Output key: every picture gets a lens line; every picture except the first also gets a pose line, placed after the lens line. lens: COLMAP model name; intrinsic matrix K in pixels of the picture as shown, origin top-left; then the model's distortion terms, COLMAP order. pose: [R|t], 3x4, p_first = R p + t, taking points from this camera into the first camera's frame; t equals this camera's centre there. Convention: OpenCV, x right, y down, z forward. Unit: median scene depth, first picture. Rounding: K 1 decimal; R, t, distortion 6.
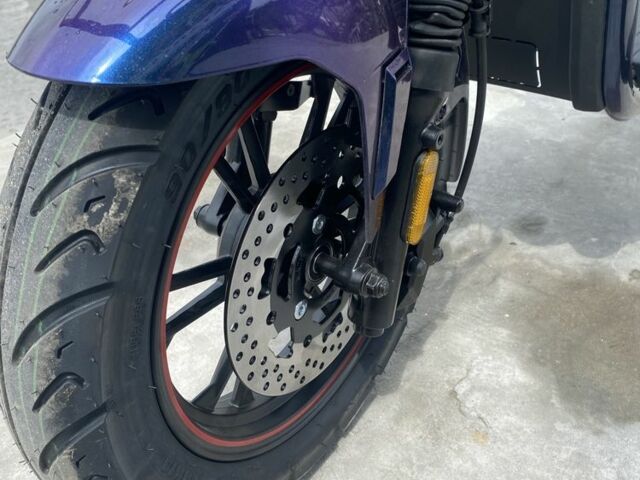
lens RADIAL K [[667.0, 0, 317.8], [0, 667.0, 246.0], [0, 0, 1]] dist [-0.028939, 0.000000]
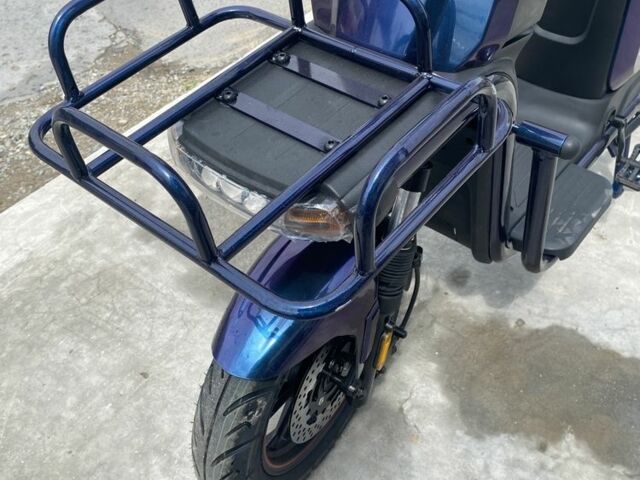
lens RADIAL K [[667.0, 0, 325.5], [0, 667.0, 235.9], [0, 0, 1]] dist [-0.028939, 0.000000]
pose [[0.998577, 0.001742, 0.053304, -0.083246], [-0.011400, 0.983339, 0.181422, -0.513819], [-0.052099, -0.181771, 0.981960, -0.586610]]
